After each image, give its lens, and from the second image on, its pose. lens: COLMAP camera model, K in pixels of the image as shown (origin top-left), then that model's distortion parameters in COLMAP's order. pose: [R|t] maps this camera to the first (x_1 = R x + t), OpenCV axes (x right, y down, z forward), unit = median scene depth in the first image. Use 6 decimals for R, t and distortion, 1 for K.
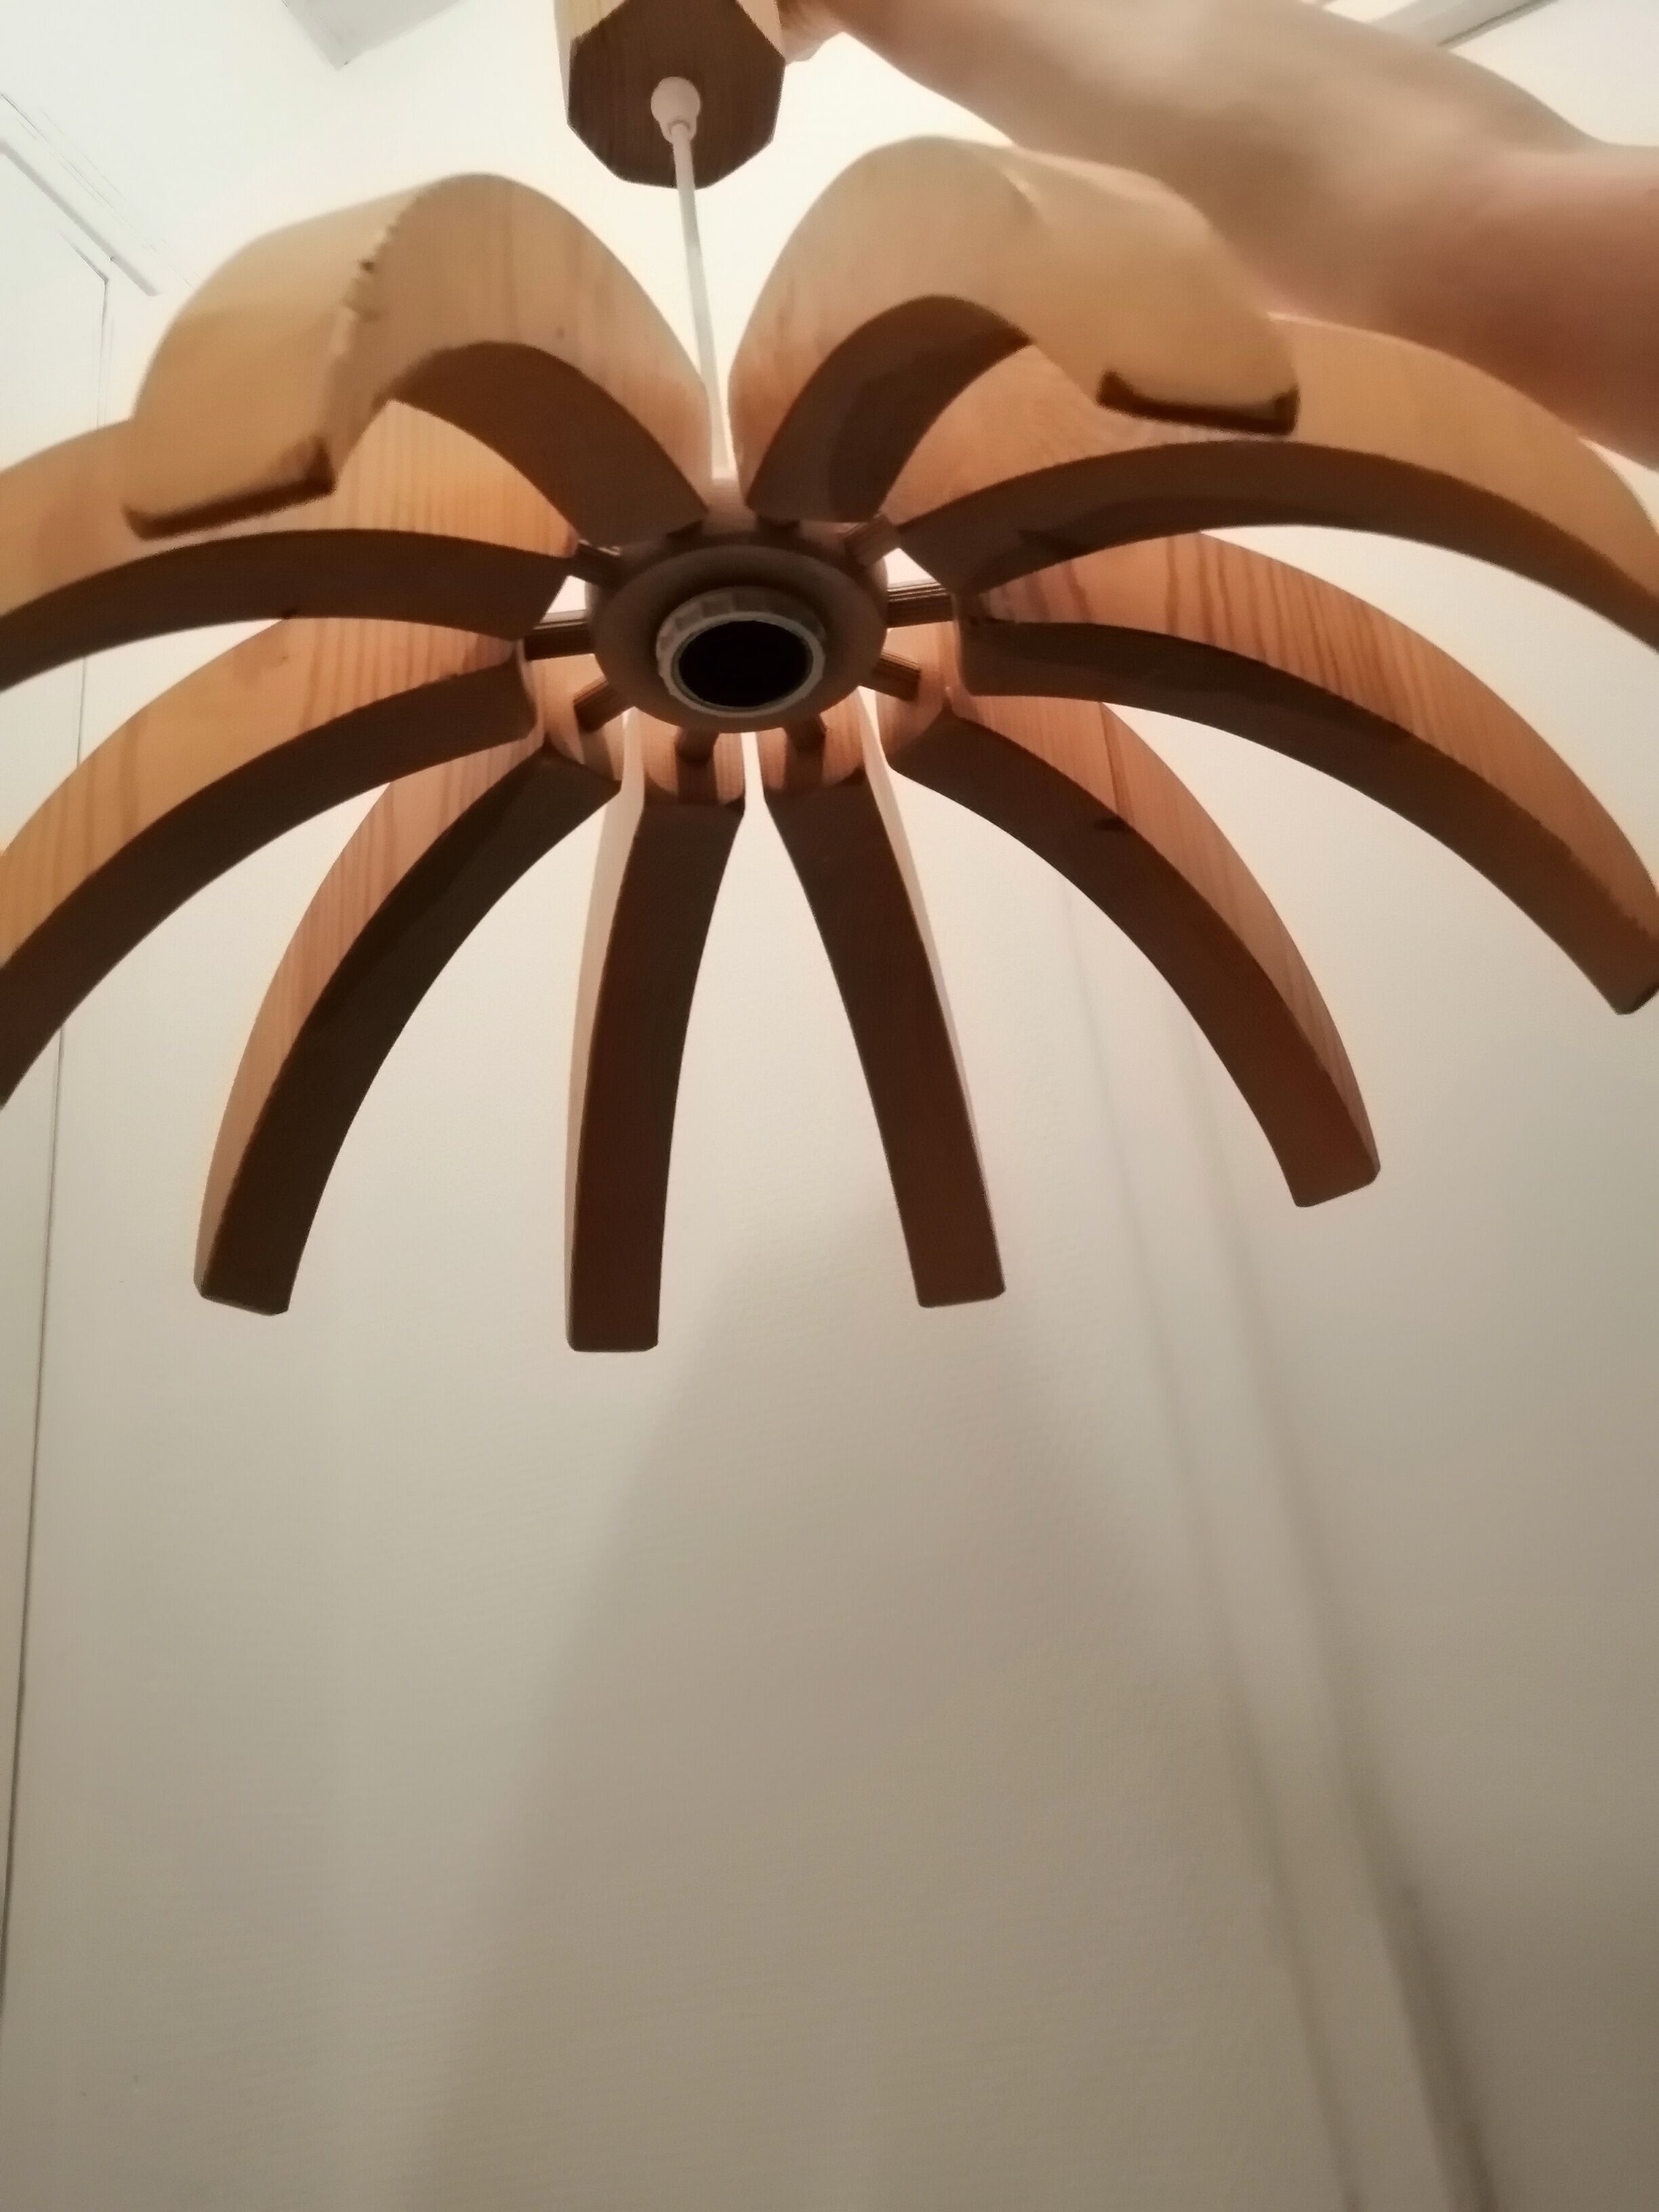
lens RADIAL K [[1672.7, 0, 829.5], [0, 1672.7, 1077.5], [0, 0, 1]] dist [0.004288, 0.001910]
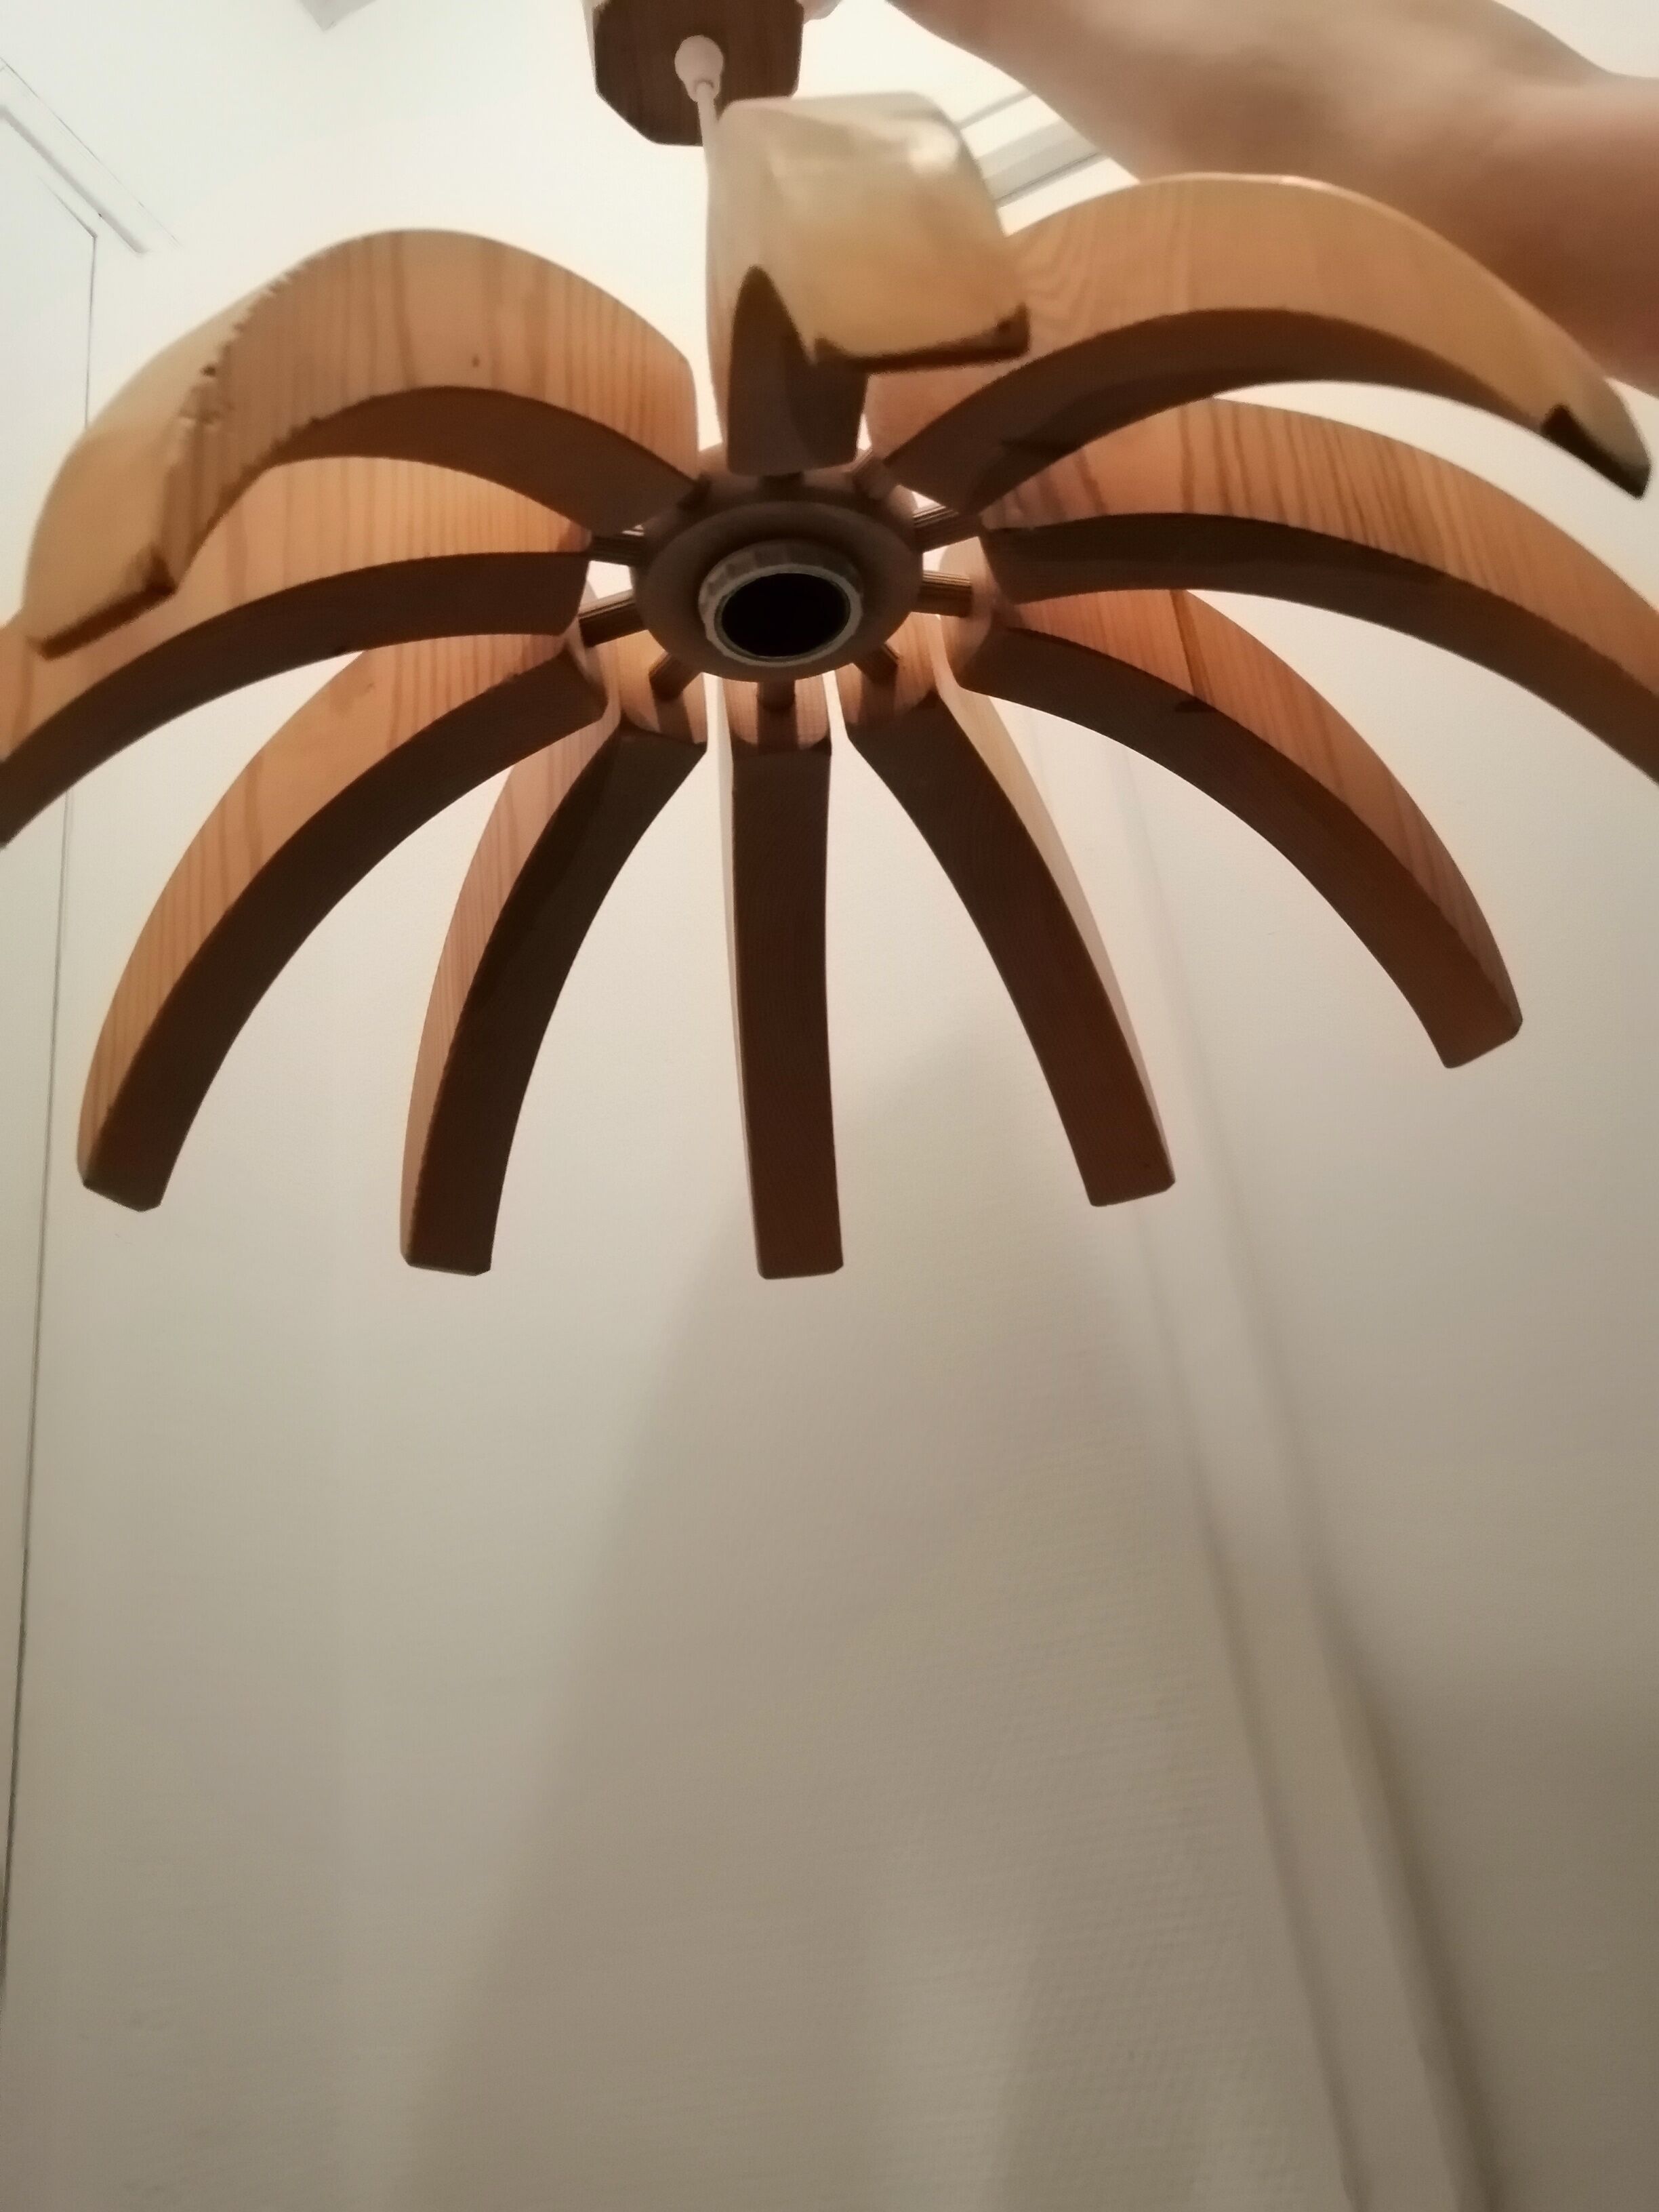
lens RADIAL K [[1672.7, 0, 842.9], [0, 1672.7, 1076.1], [0, 0, 1]] dist [-0.002080, -0.003562]
pose [[0.969732, -0.115888, -0.214920, 0.176989], [0.128735, 0.990578, 0.046725, -0.009636], [0.207480, -0.072979, 0.975513, -0.017261]]
